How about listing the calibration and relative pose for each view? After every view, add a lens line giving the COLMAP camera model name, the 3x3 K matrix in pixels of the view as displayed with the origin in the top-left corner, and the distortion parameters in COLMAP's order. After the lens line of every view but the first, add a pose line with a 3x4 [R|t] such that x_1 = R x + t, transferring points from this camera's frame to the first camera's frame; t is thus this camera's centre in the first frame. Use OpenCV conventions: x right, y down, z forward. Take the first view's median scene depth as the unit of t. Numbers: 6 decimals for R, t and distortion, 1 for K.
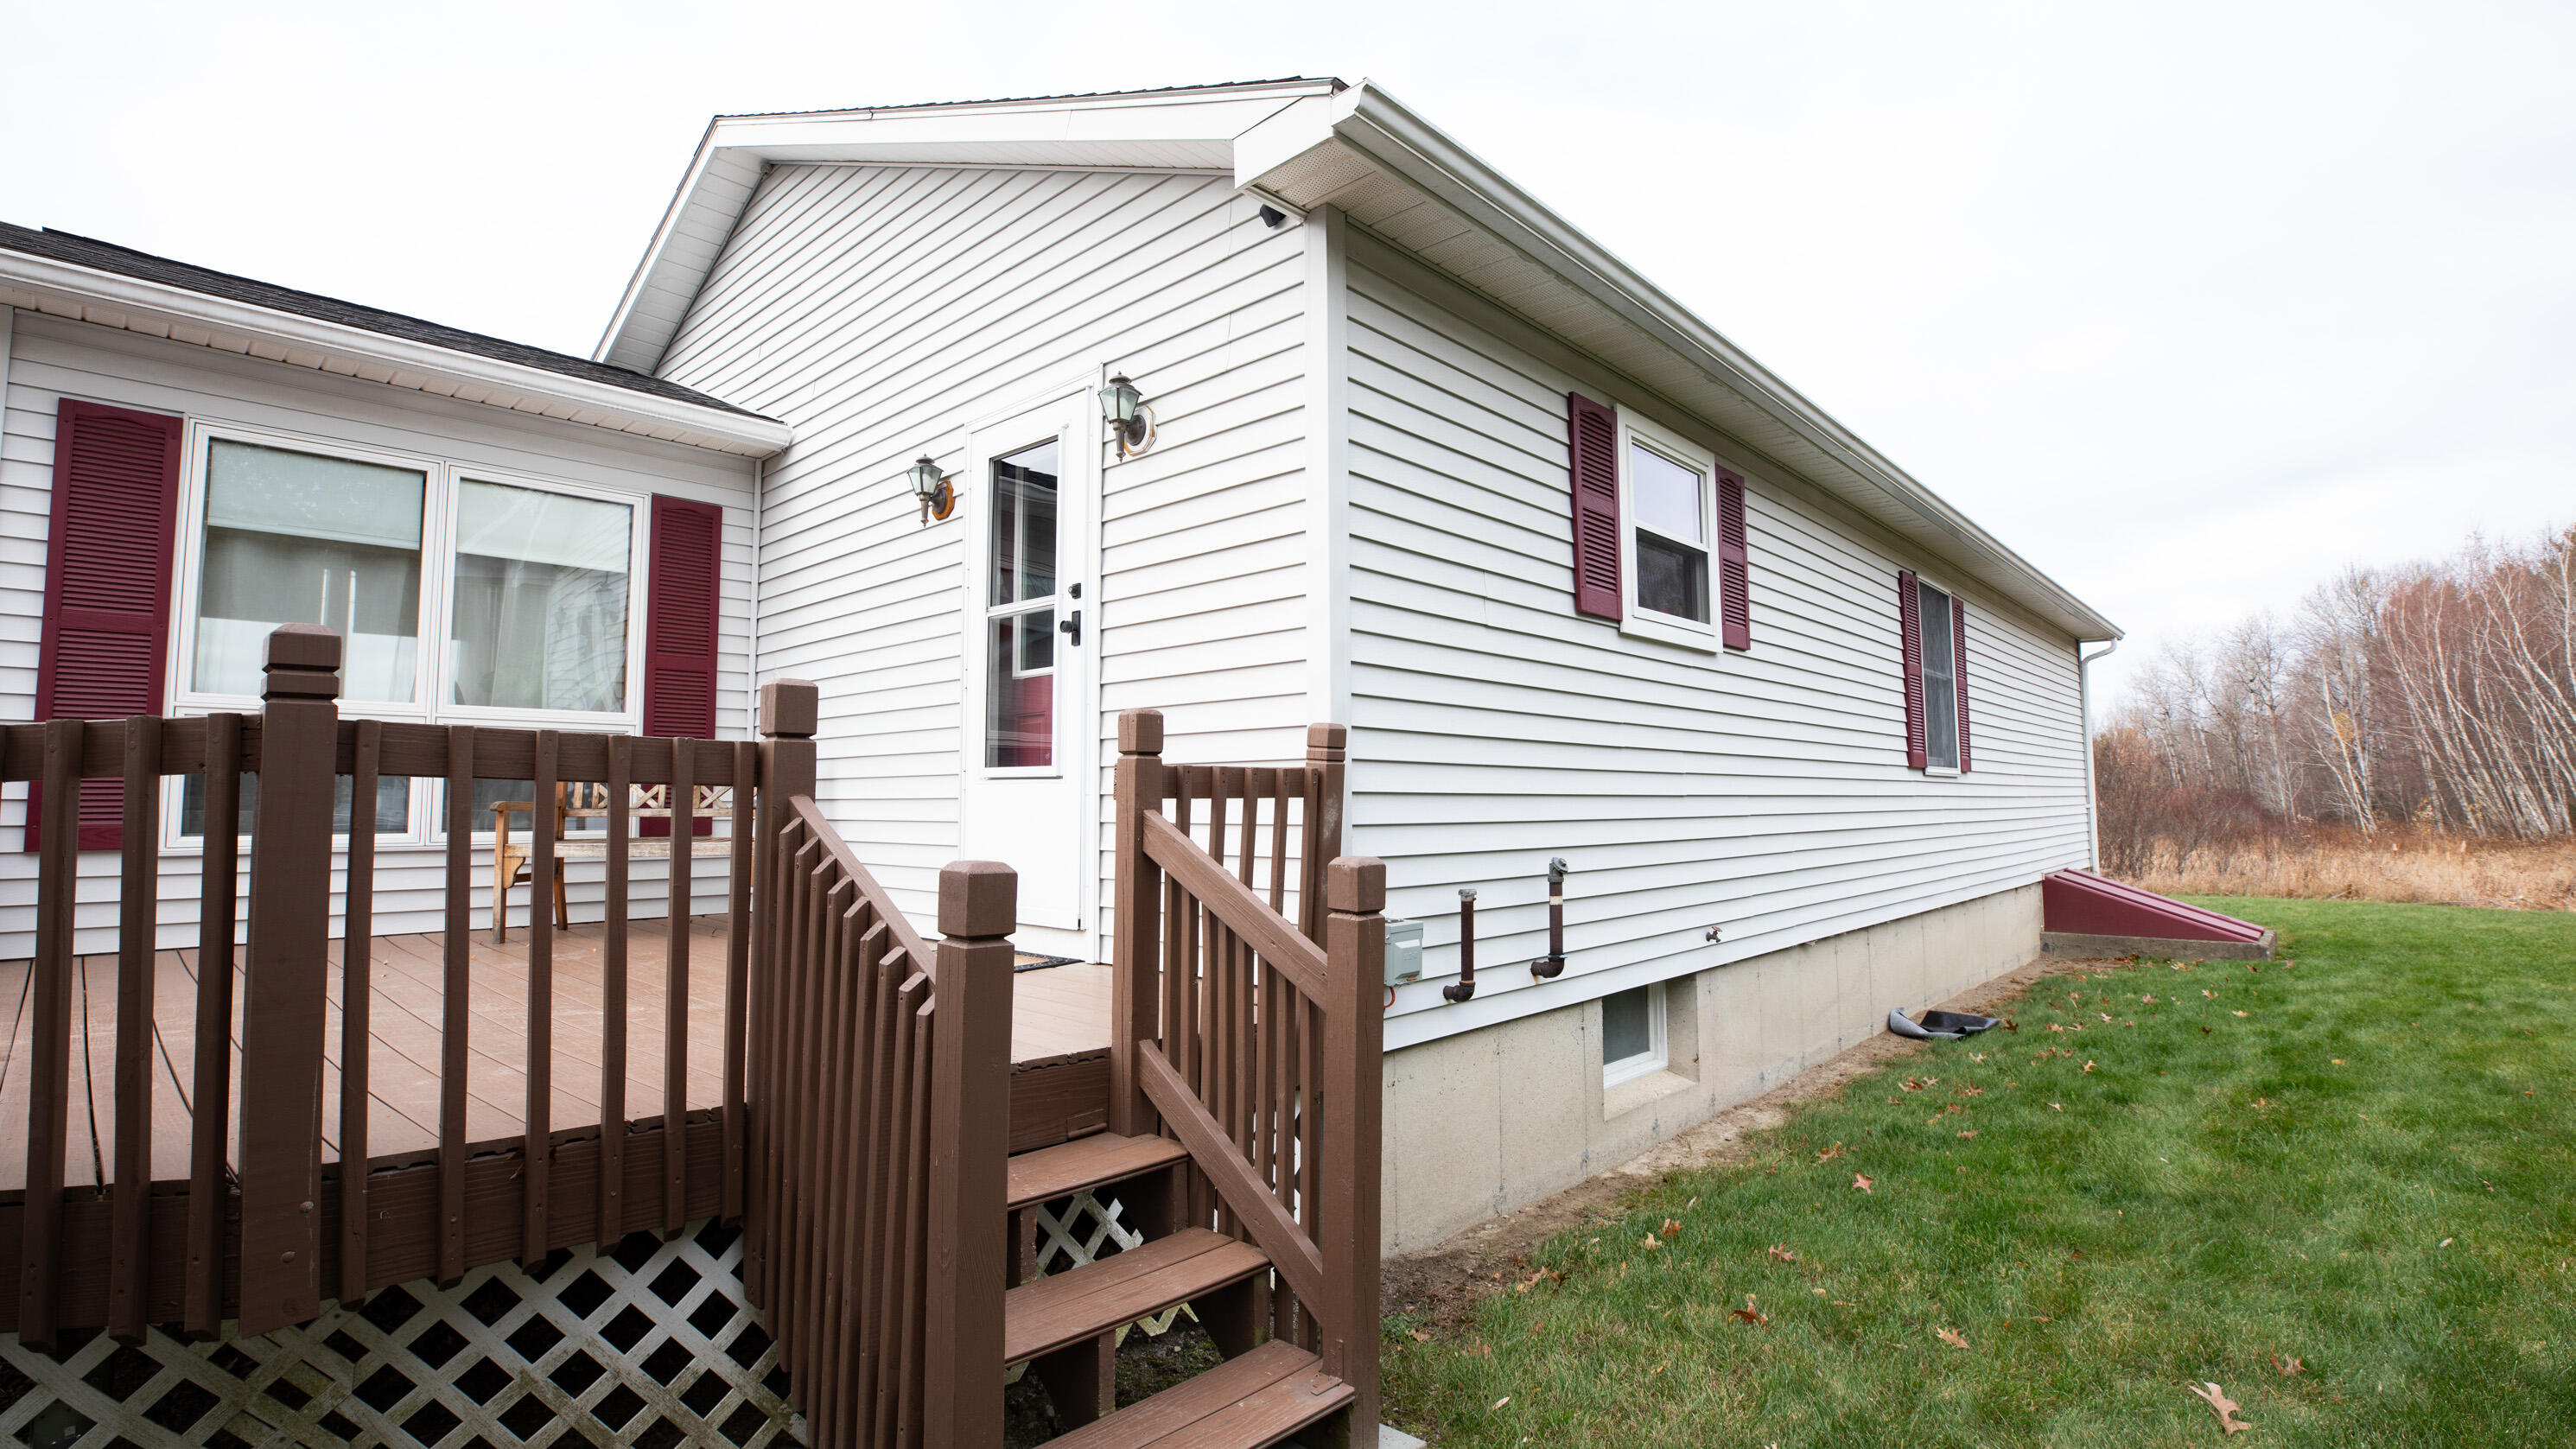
lens RADIAL K [[1172.0, 0, 1286.7], [0, 1172.0, 712.2], [0, 0, 1]] dist [-0.045169, 0.013417]
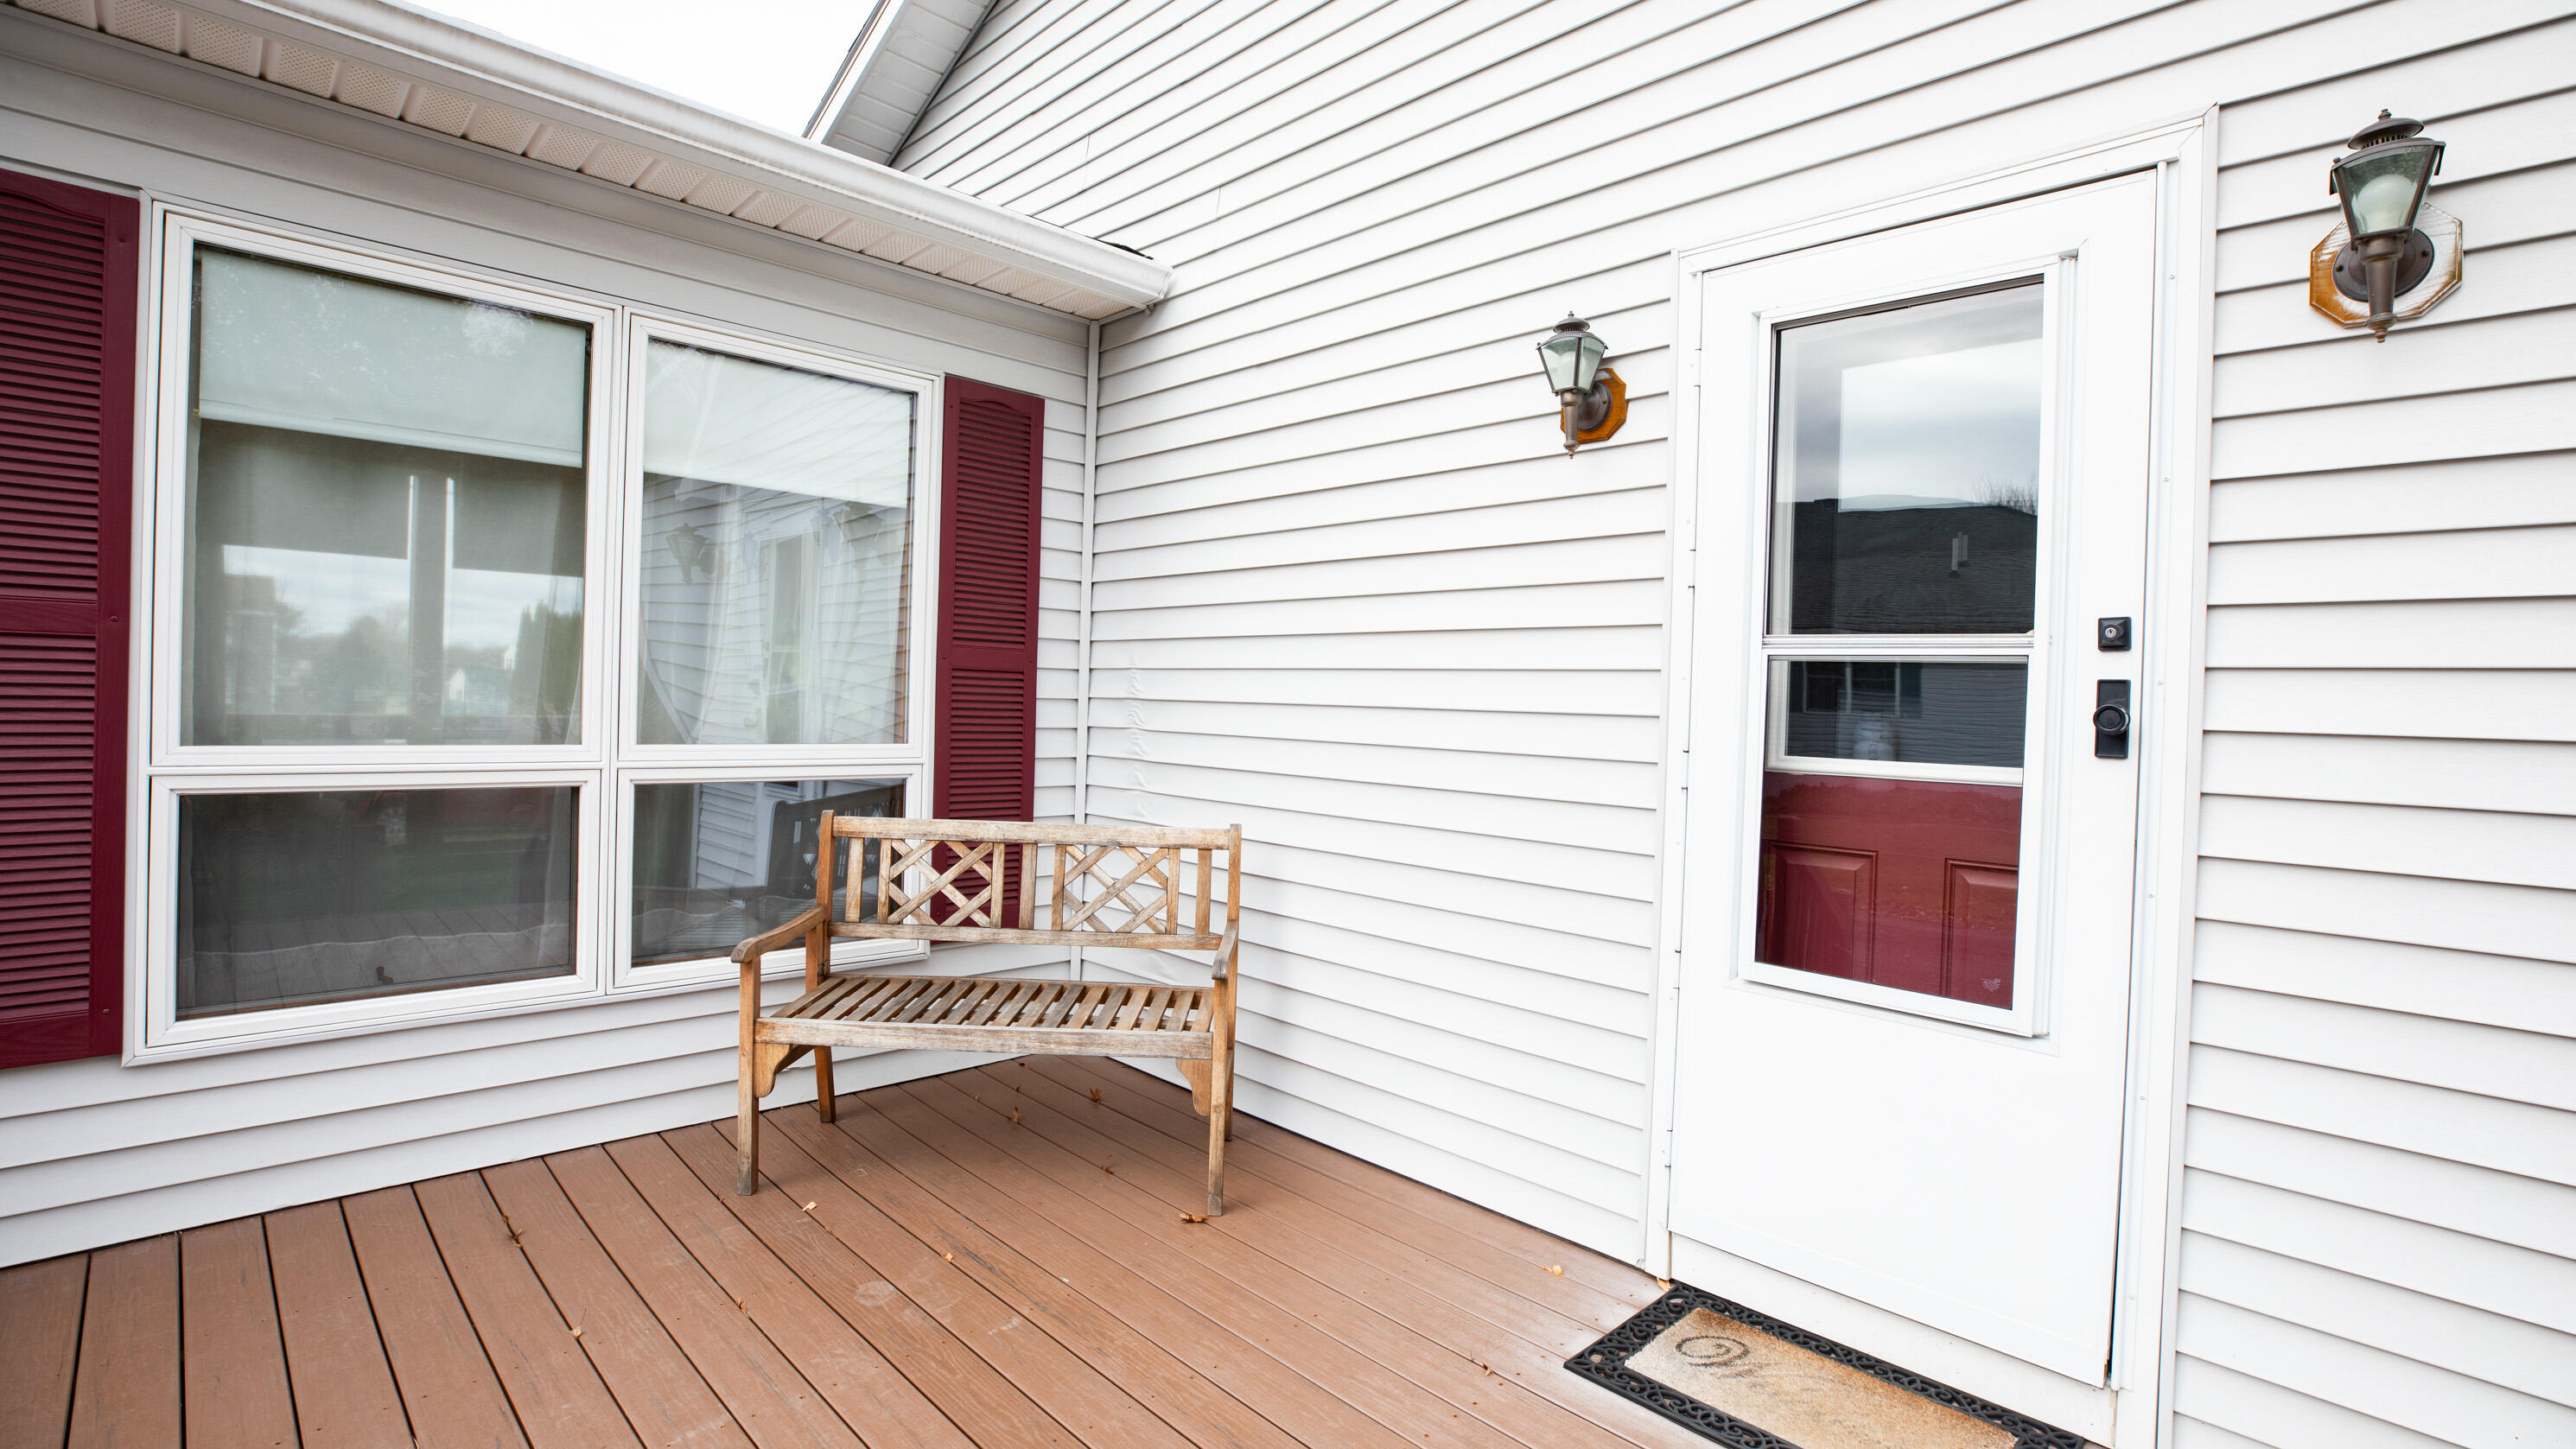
lens RADIAL K [[1172.0, 0, 1286.7], [0, 1172.0, 712.2], [0, 0, 1]] dist [-0.045169, 0.013417]
pose [[0.998347, 0.036949, -0.044018, -0.380913], [-0.032995, 0.995628, 0.087391, -0.082310], [0.047054, -0.085794, 0.995201, 0.442646]]
